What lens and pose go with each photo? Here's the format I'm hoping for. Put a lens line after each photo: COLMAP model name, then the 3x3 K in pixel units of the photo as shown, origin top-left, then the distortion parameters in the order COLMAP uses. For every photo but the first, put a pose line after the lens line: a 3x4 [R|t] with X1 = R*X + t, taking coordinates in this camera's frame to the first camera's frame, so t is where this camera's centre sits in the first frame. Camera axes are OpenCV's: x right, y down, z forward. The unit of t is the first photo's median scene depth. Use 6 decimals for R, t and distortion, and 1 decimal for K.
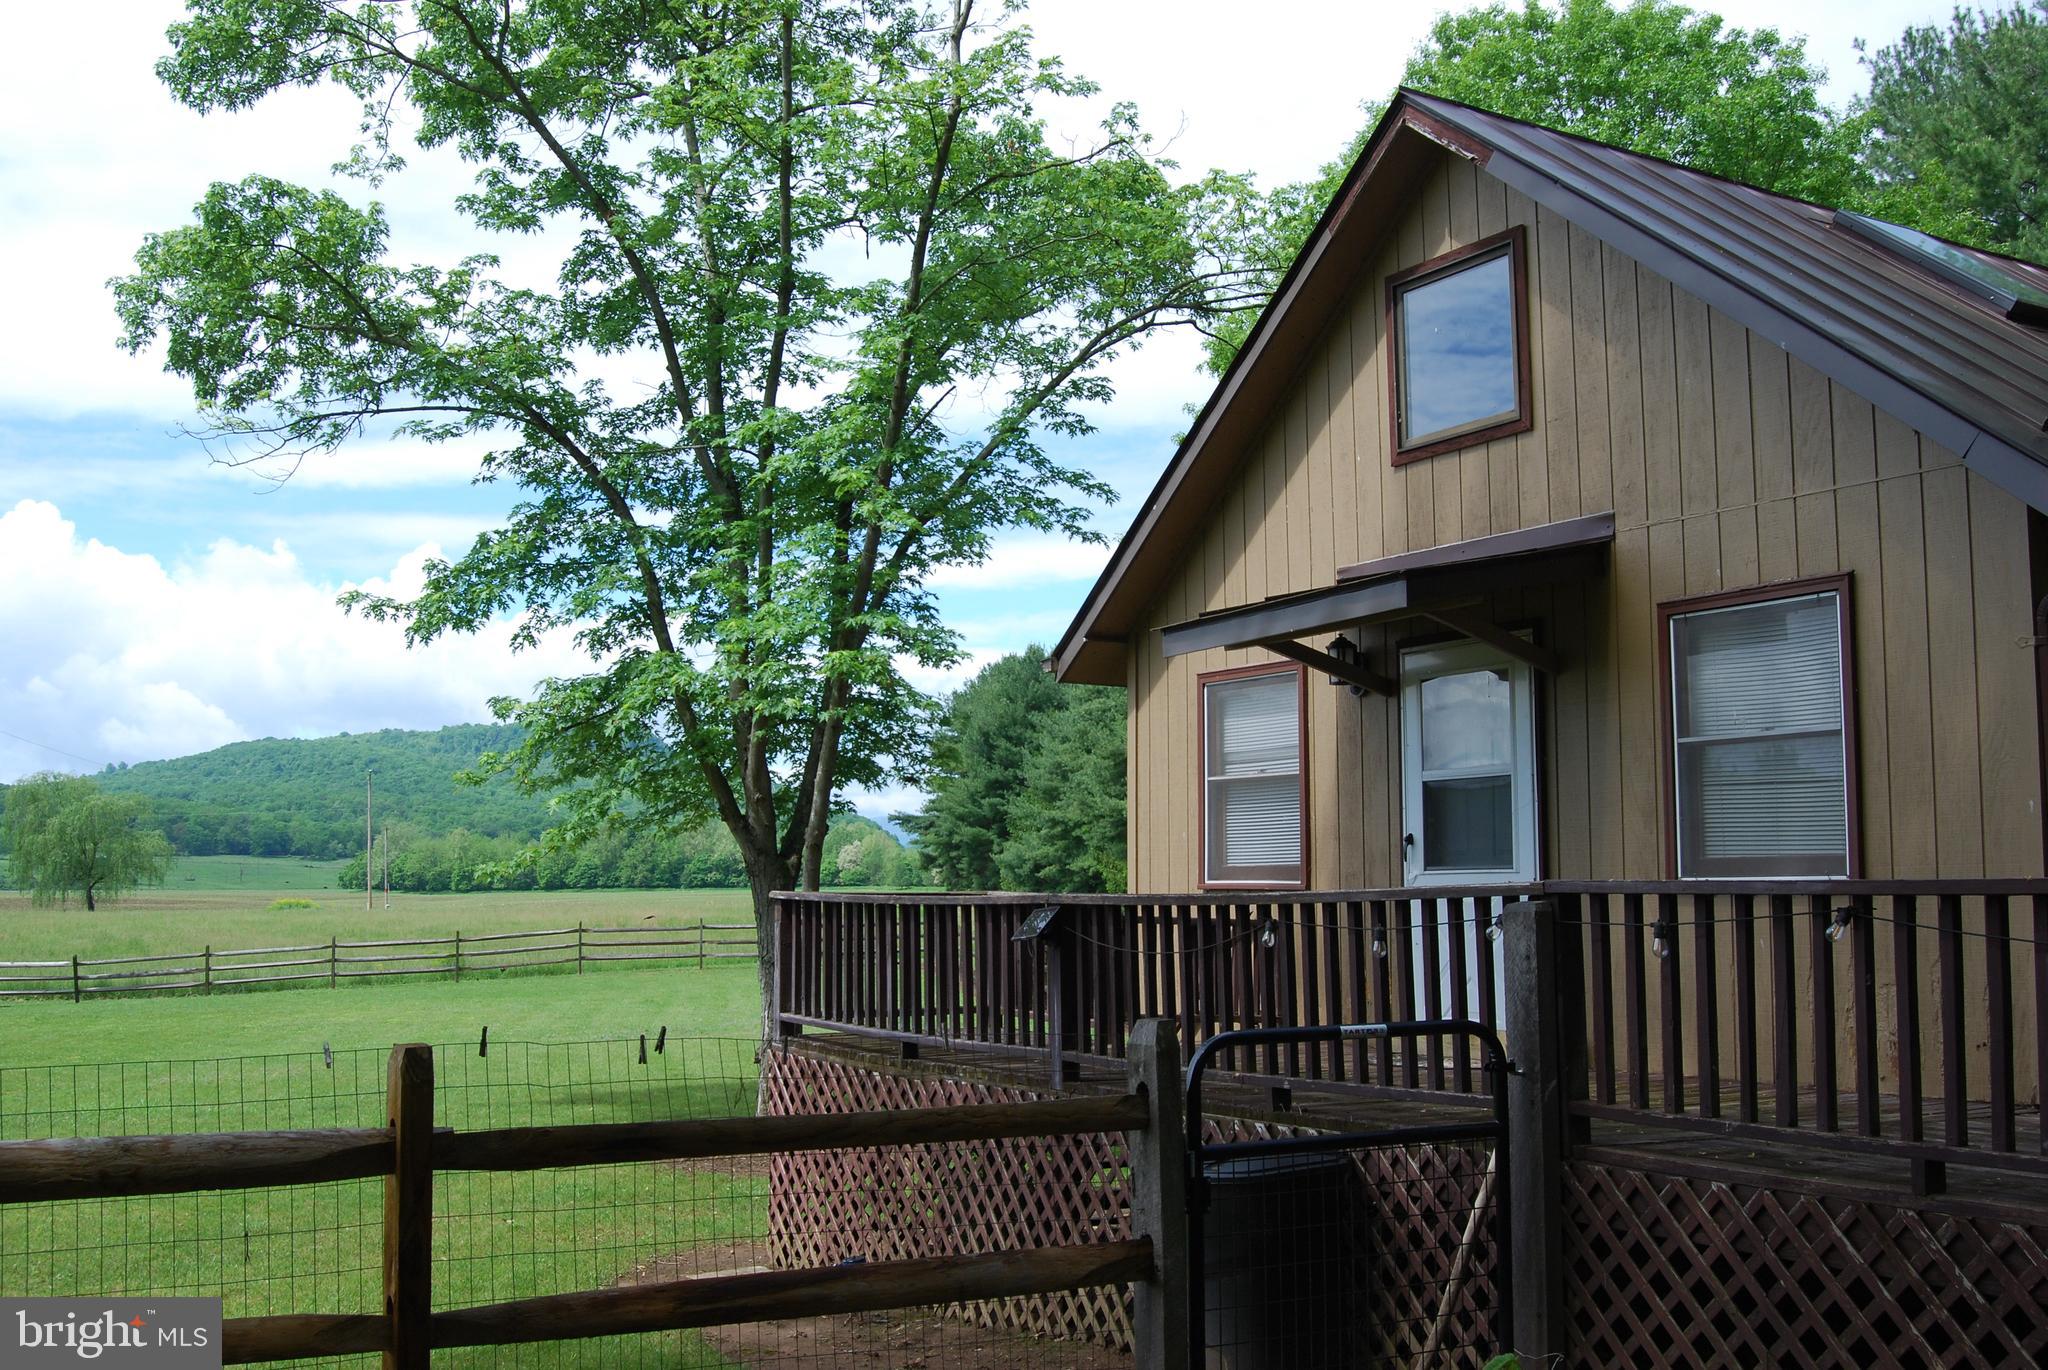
lens RADIAL K [[2011.5, 0, 1029.6], [0, 2011.5, 685.8], [0, 0, 1]] dist [-0.053214, 0.000000]
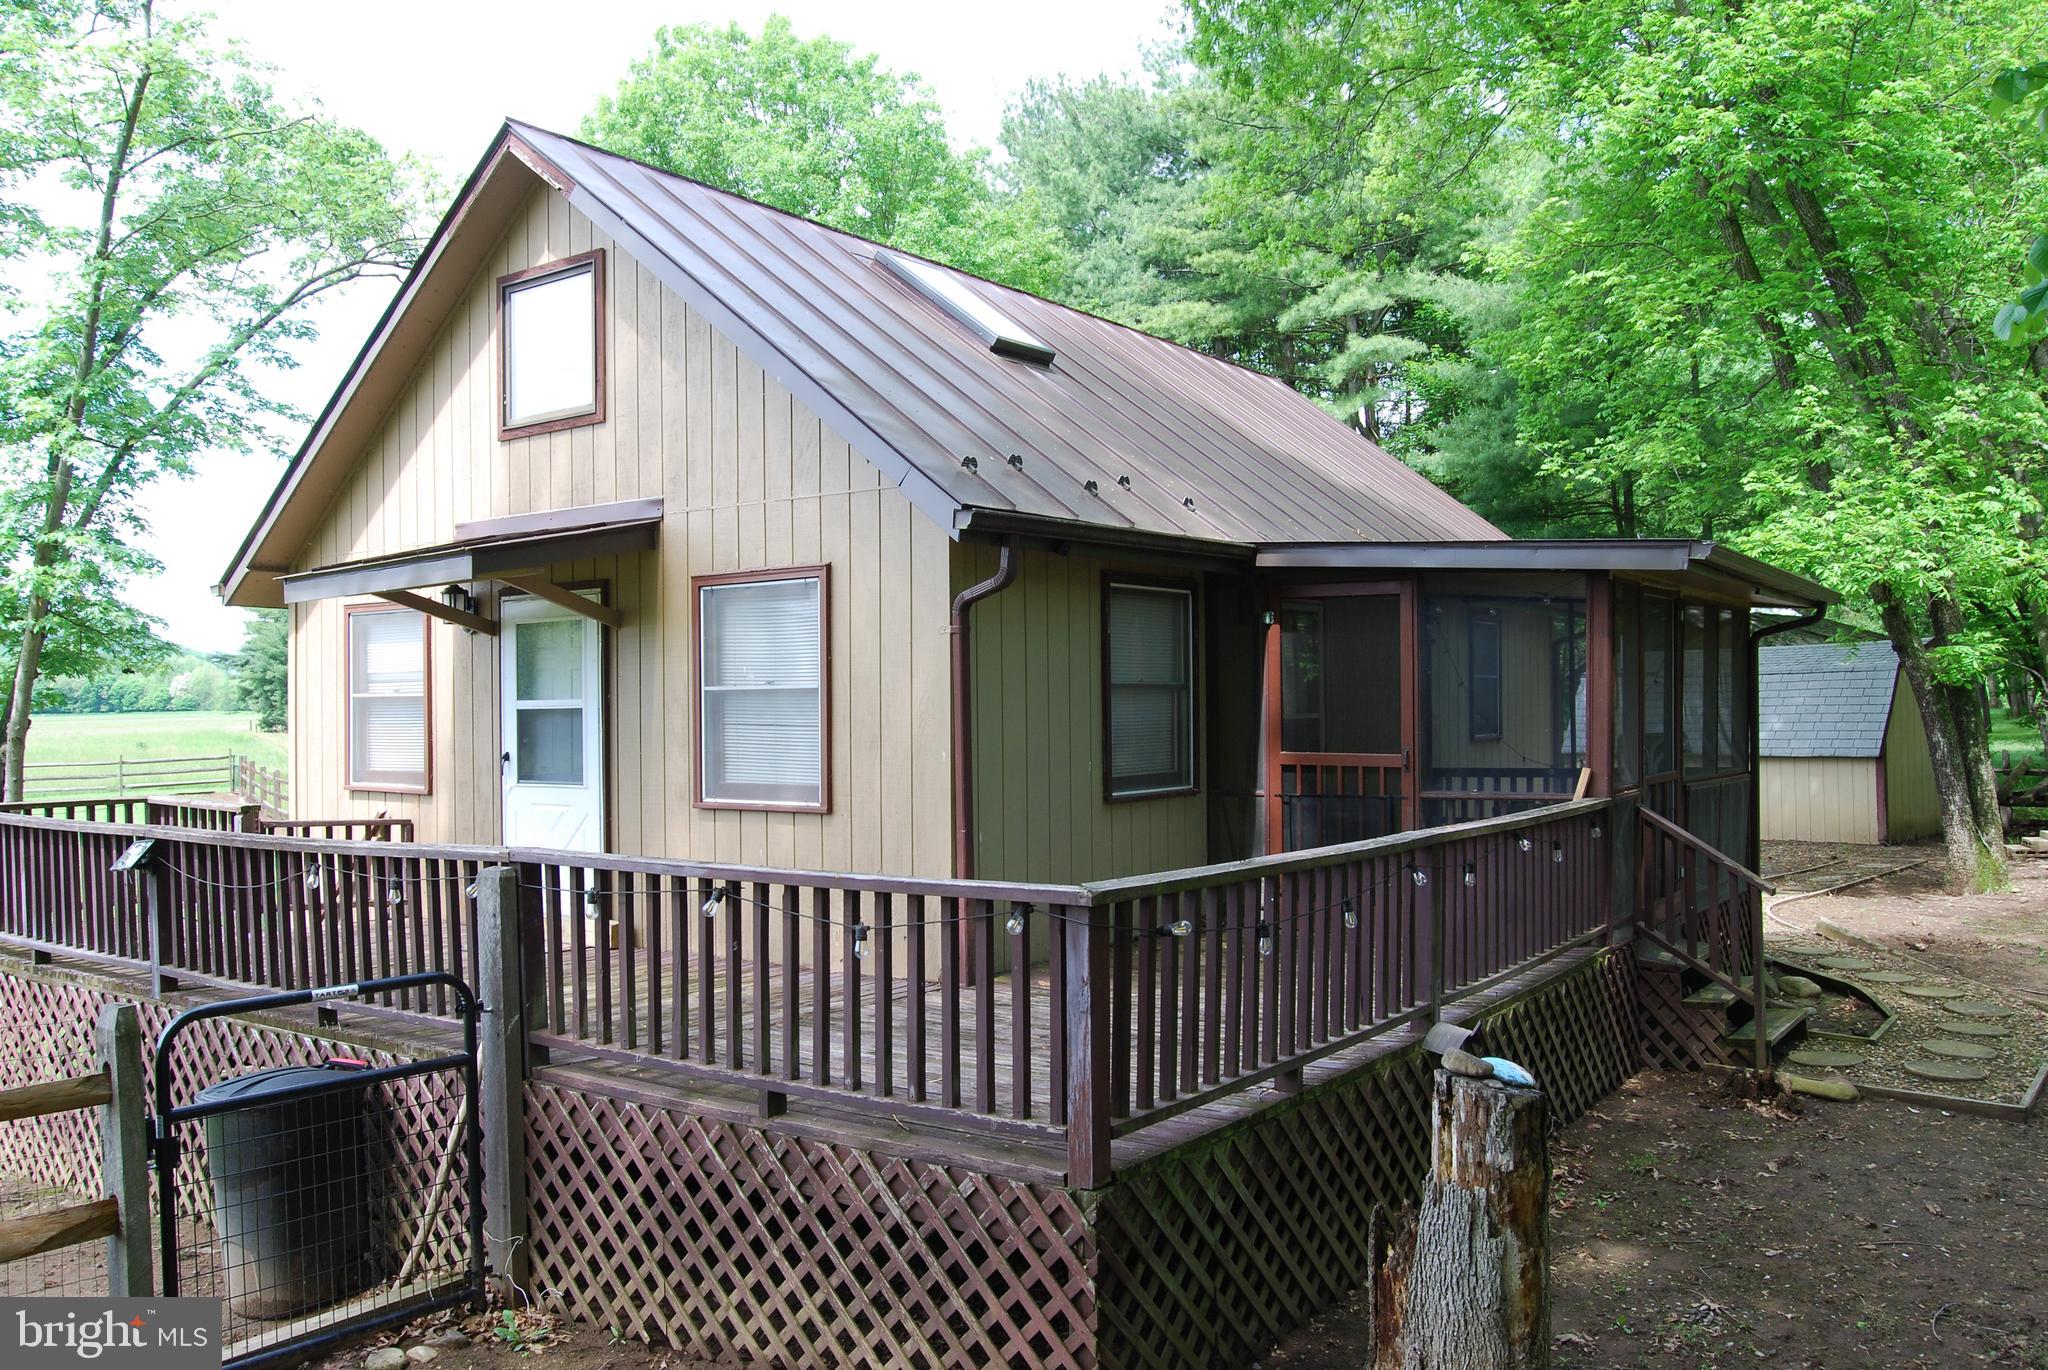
lens RADIAL K [[1599.9, 0, 1008.9], [0, 1599.9, 694.7], [0, 0, 1]] dist [-0.094620, 0.038047]
pose [[0.921824, -0.004932, 0.387576, 0.099339], [-0.030549, 0.995884, 0.085331, -0.050936], [-0.386402, -0.090501, 0.917880, 0.017099]]
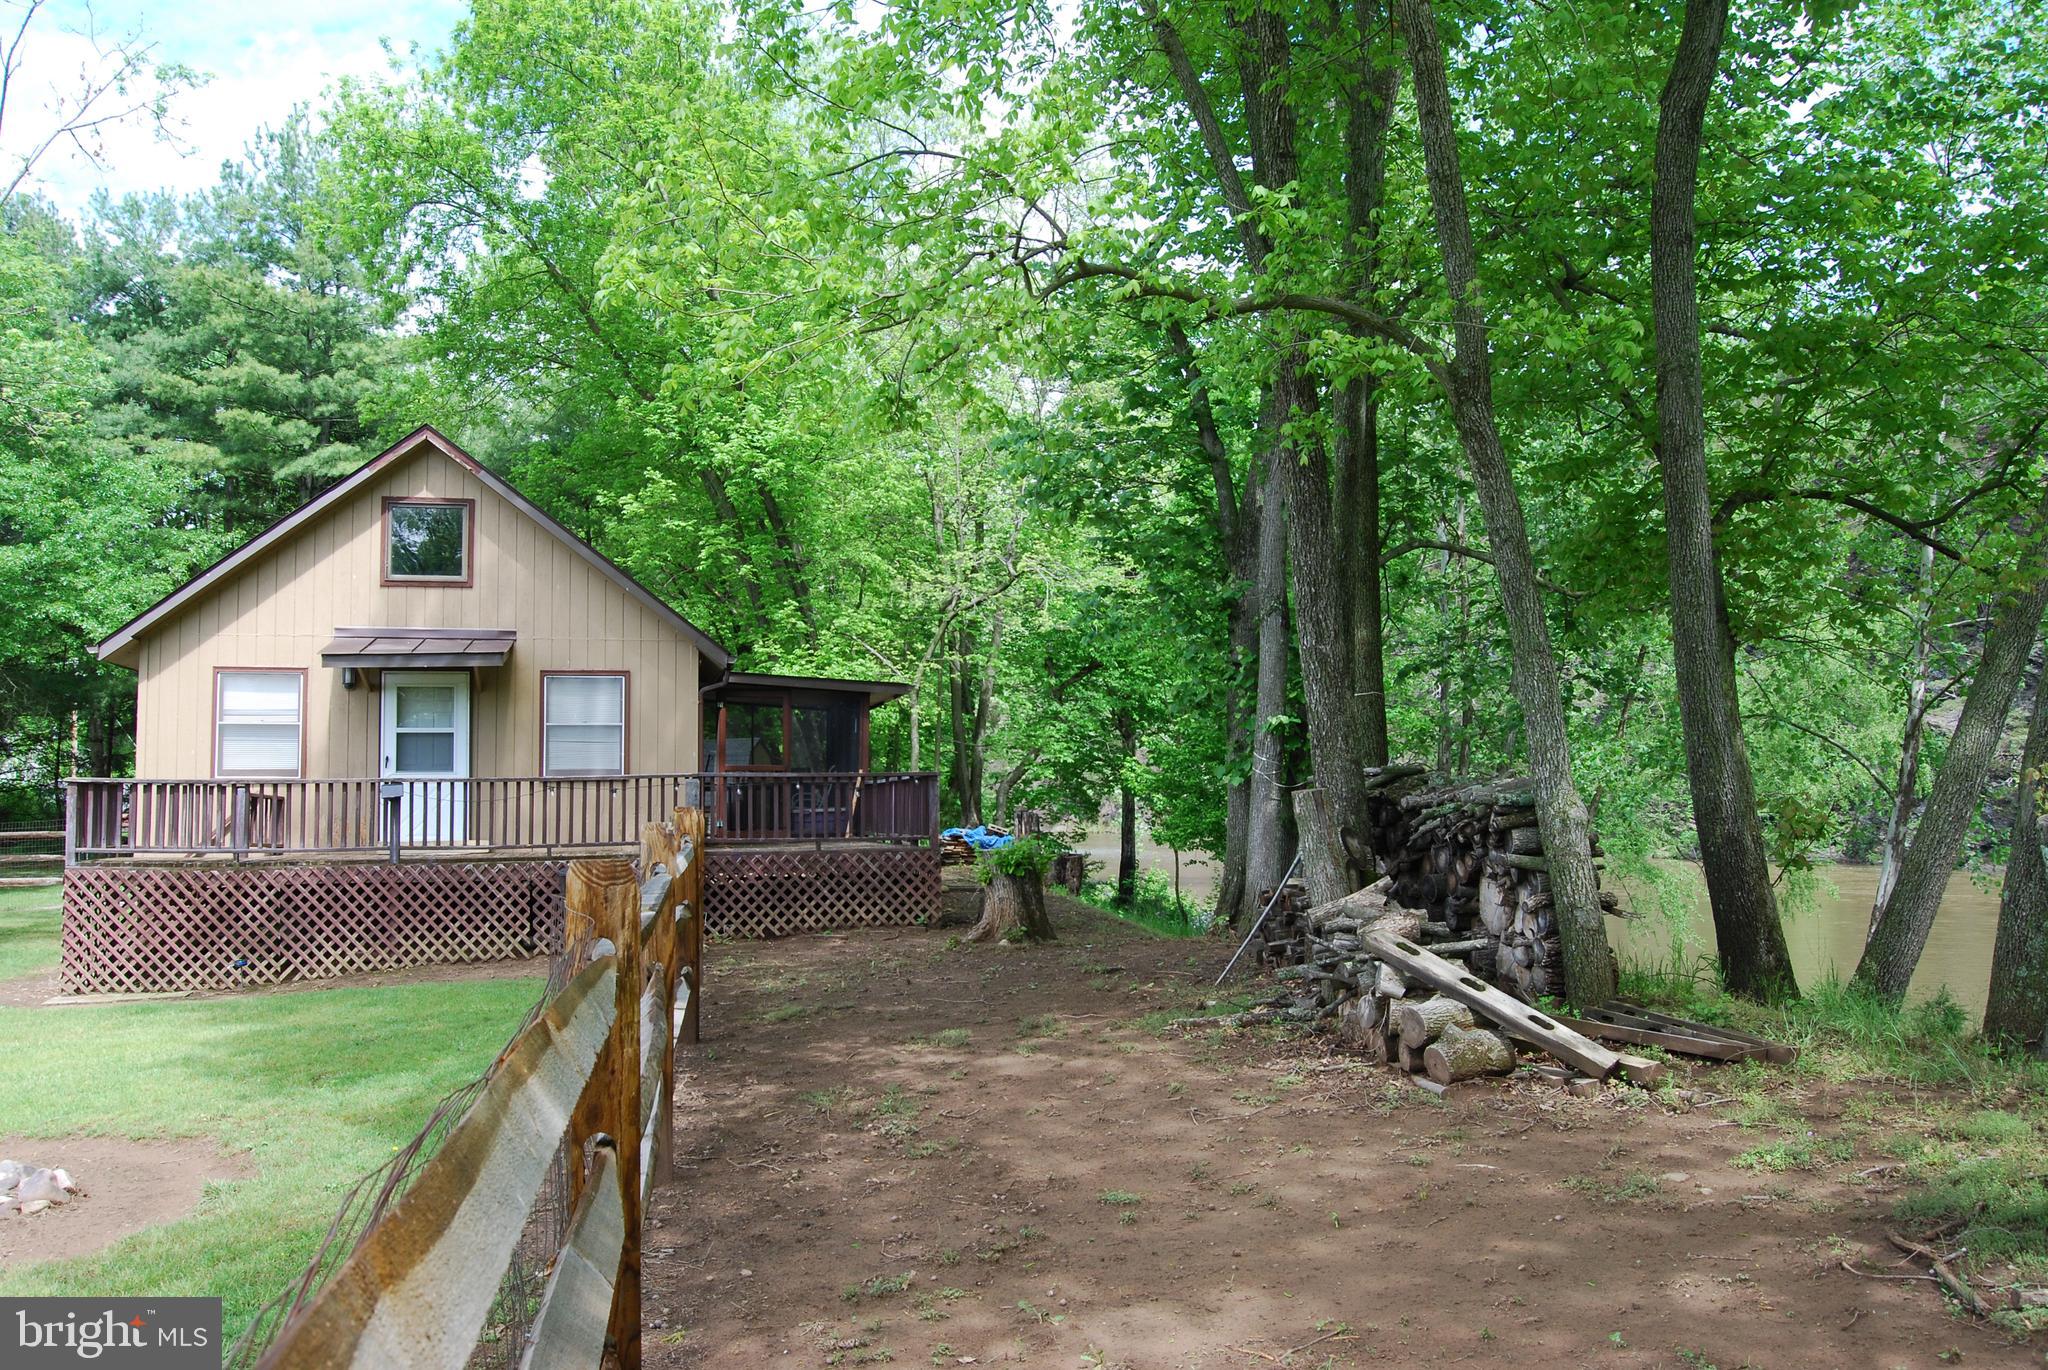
lens RADIAL K [[1599.9, 0, 1027.0], [0, 1599.9, 684.2], [0, 0, 1]] dist [-0.094620, 0.038047]
pose [[0.284657, 0.074743, 0.955711, -1.274289], [-0.086609, 0.994884, -0.052010, 0.025177], [-0.954709, -0.067968, 0.289674, -0.164379]]
